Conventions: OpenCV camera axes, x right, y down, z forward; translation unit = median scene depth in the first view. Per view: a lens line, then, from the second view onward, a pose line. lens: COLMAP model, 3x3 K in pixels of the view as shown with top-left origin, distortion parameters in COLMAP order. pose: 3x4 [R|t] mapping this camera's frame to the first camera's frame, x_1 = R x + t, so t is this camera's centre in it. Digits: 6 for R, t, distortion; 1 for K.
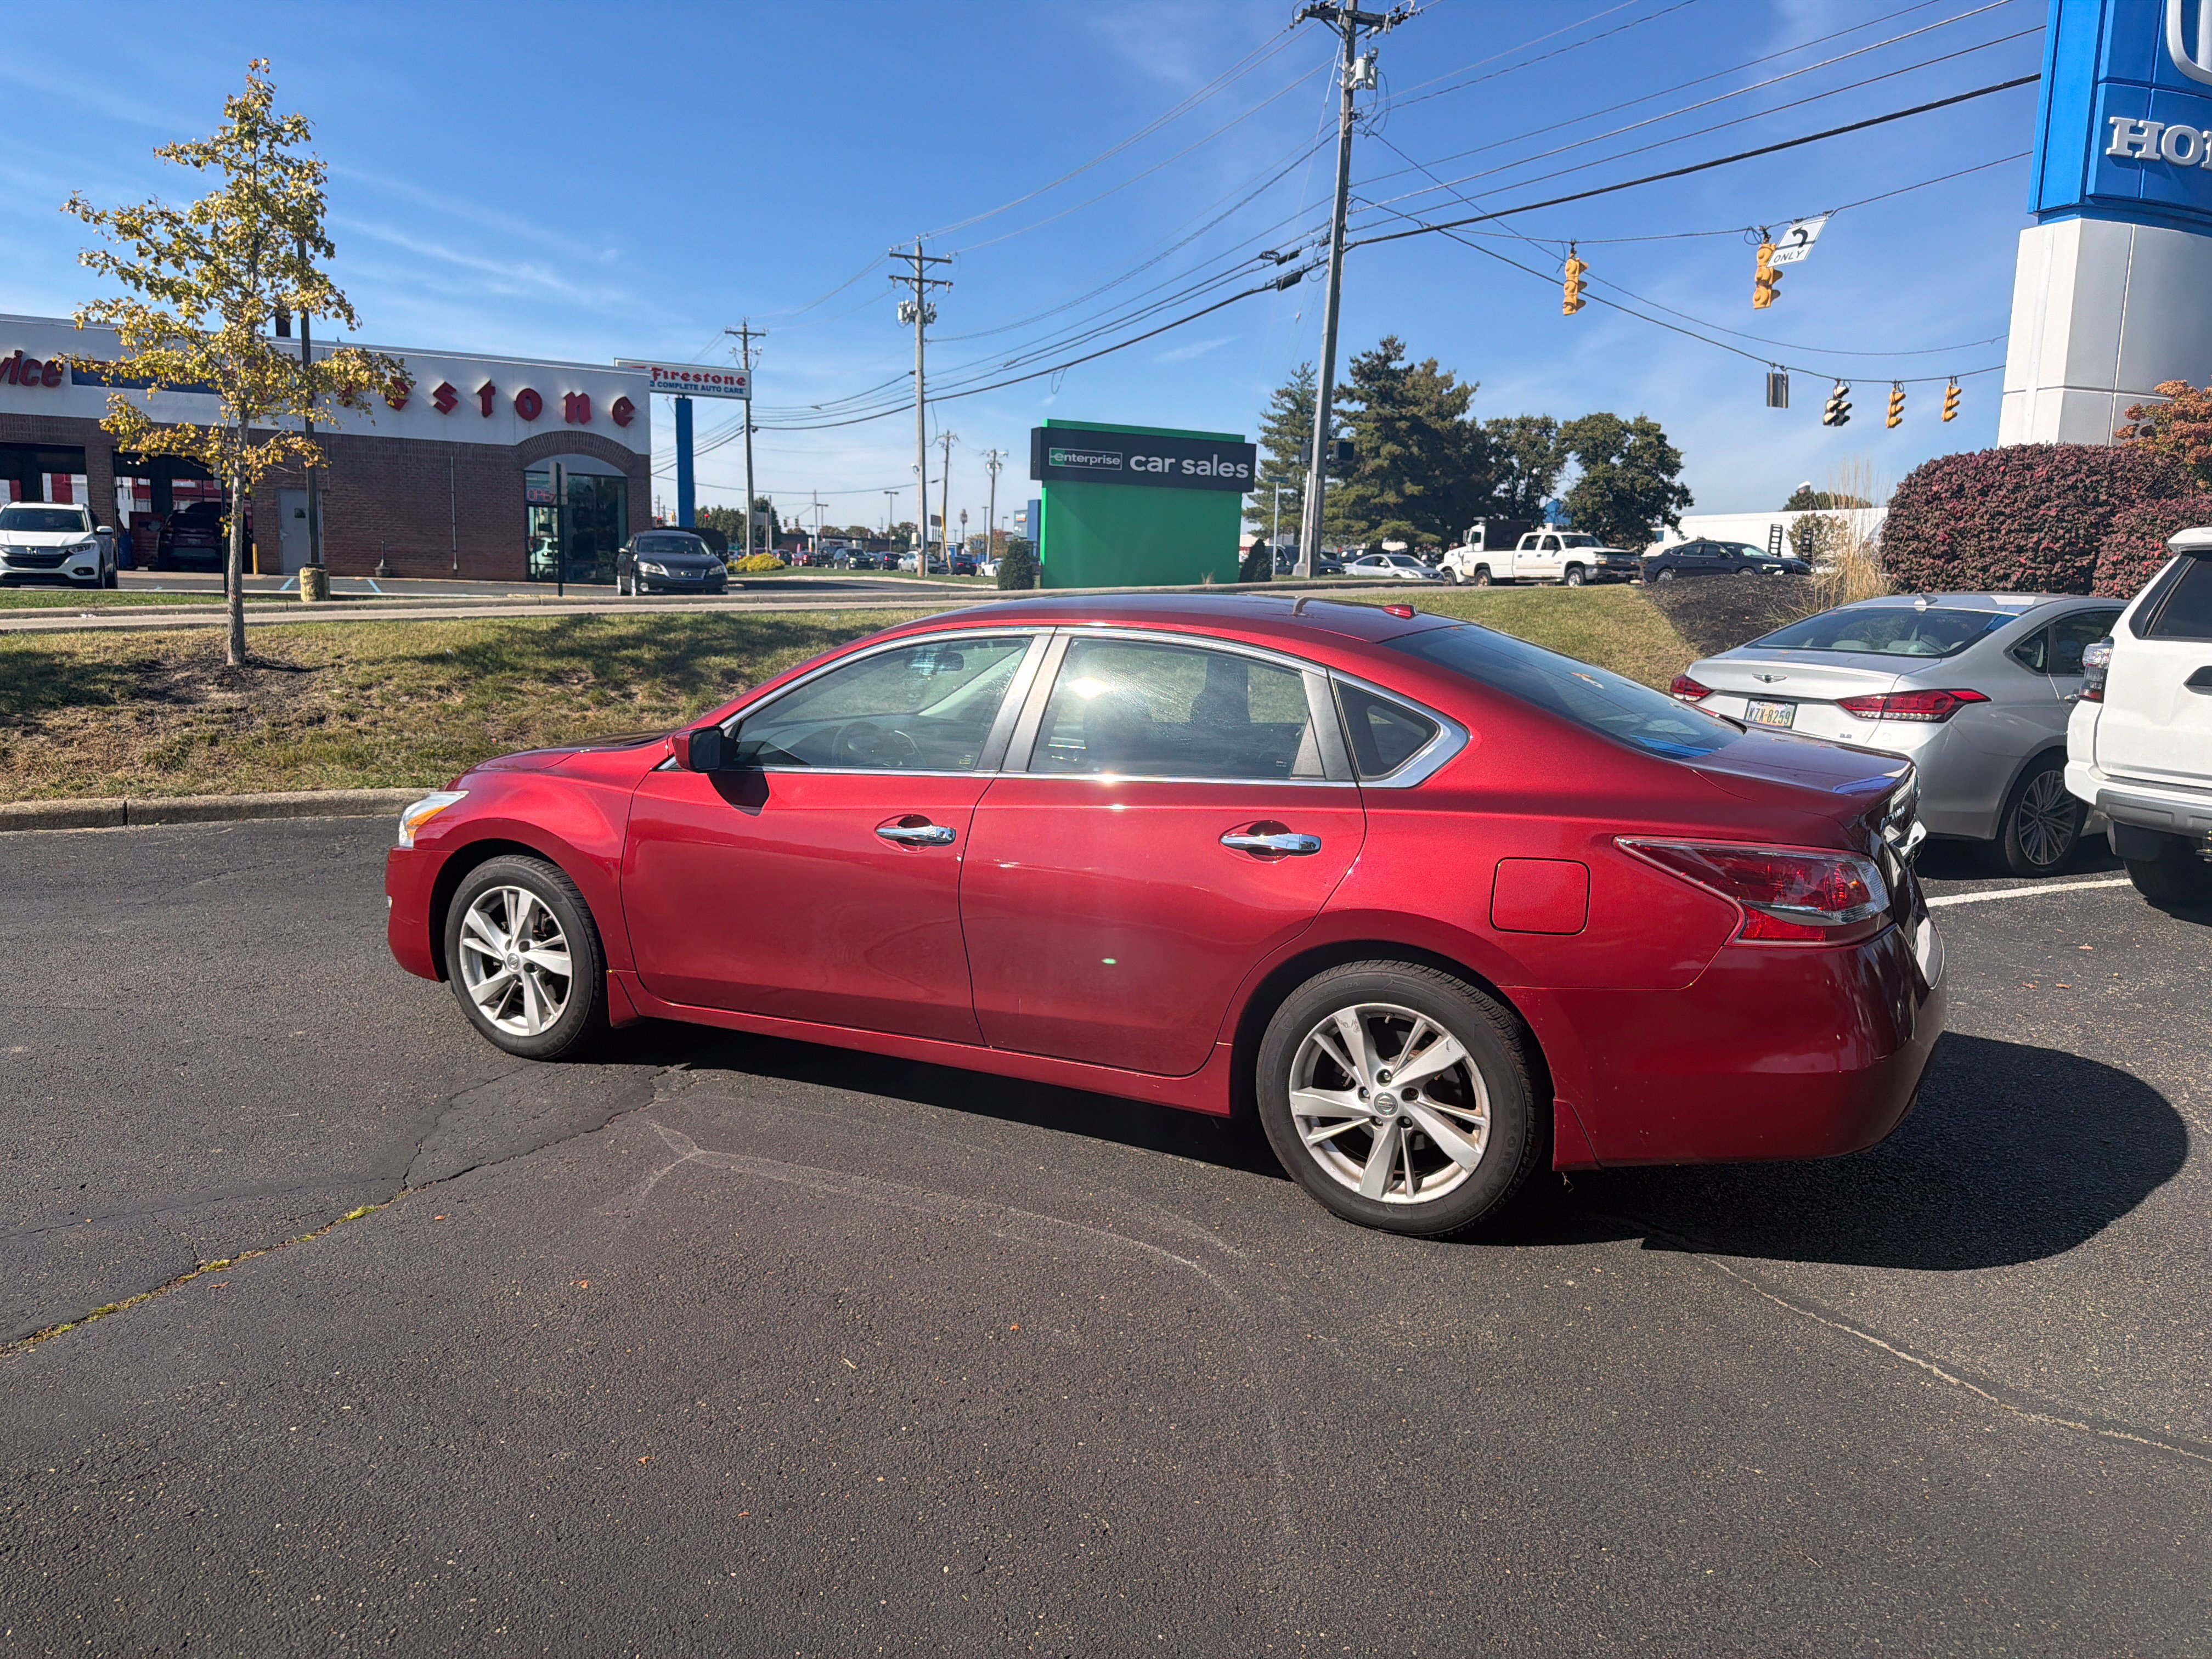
lens RADIAL K [[1555.4, 0, 1106.3], [0, 1555.4, 892.5], [0, 0, 1]] dist [0.041136, -0.048968]
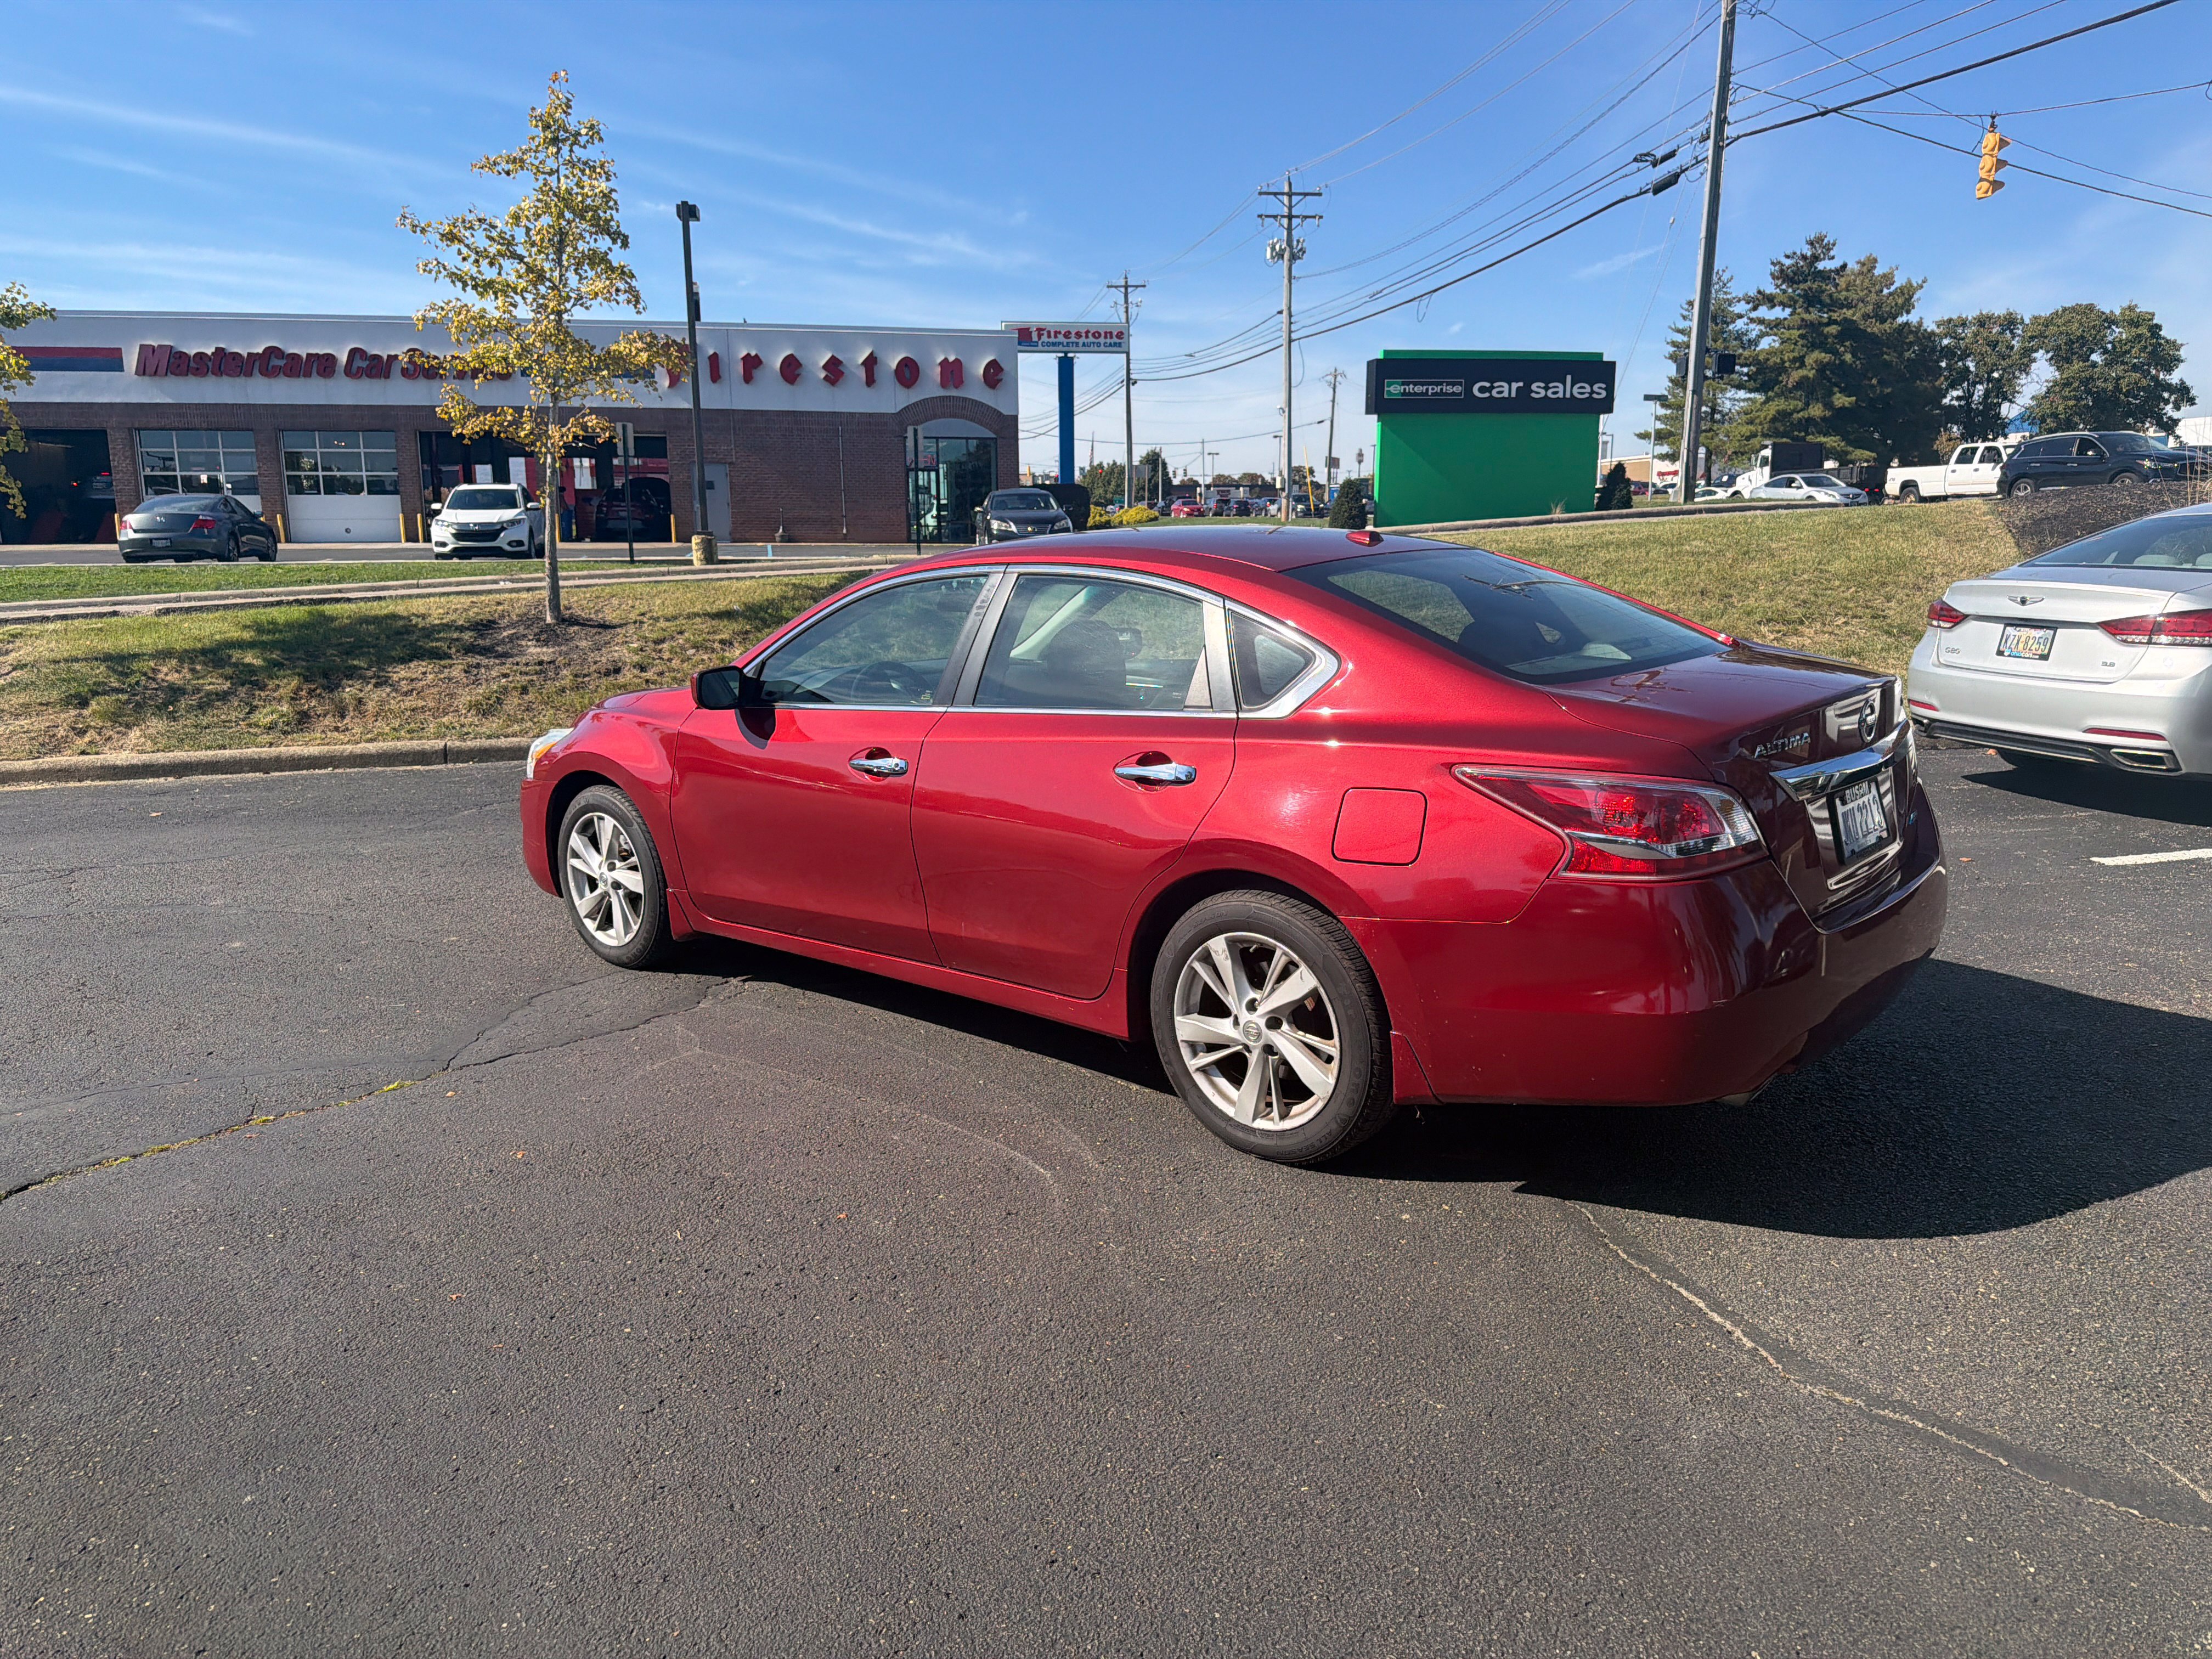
lens RADIAL K [[1555.4, 0, 1101.5], [0, 1555.4, 906.0], [0, 0, 1]] dist [0.041136, -0.048968]
pose [[0.967512, 0.024717, -0.251615, 0.103565], [-0.014319, 0.998969, 0.043072, 0.003800], [0.252421, -0.038069, 0.966868, 0.001483]]
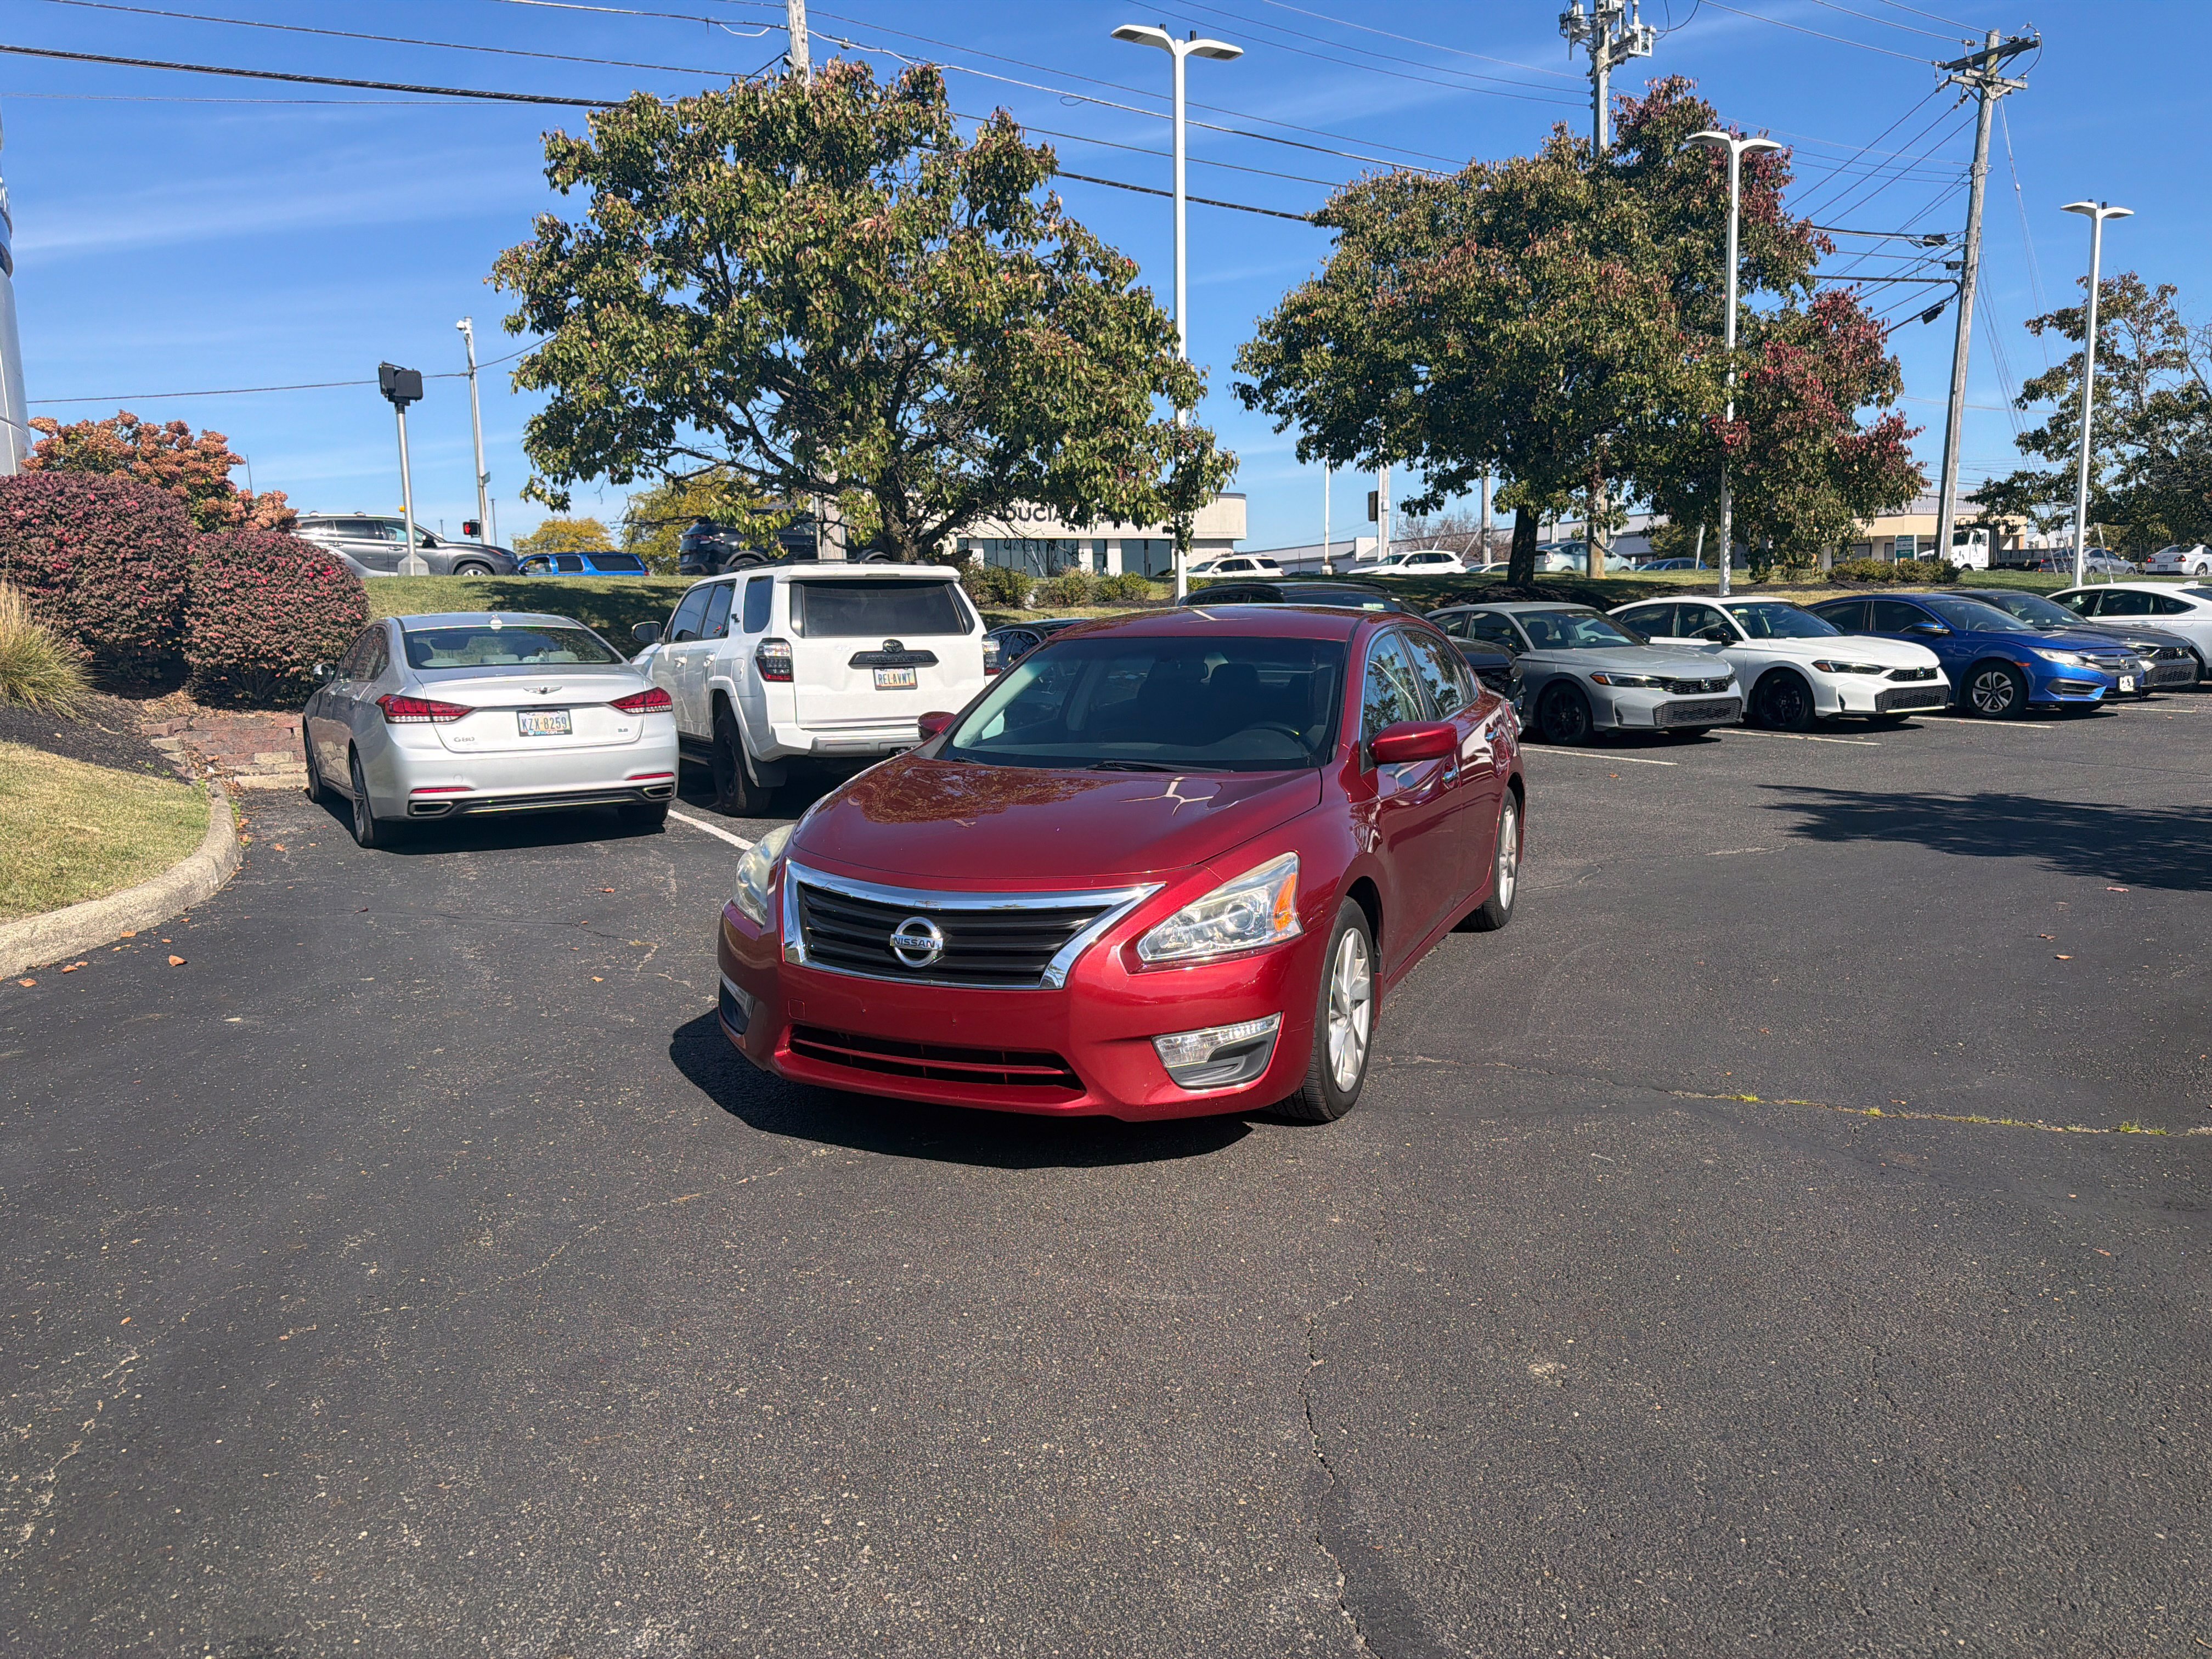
lens RADIAL K [[1555.4, 0, 1105.4], [0, 1555.4, 895.0], [0, 0, 1]] dist [0.041136, -0.048968]
pose [[-0.072763, -0.192269, 0.978641, -0.522063], [0.210708, 0.956130, 0.203513, -0.099825], [-0.974837, 0.221015, -0.029058, 0.478927]]
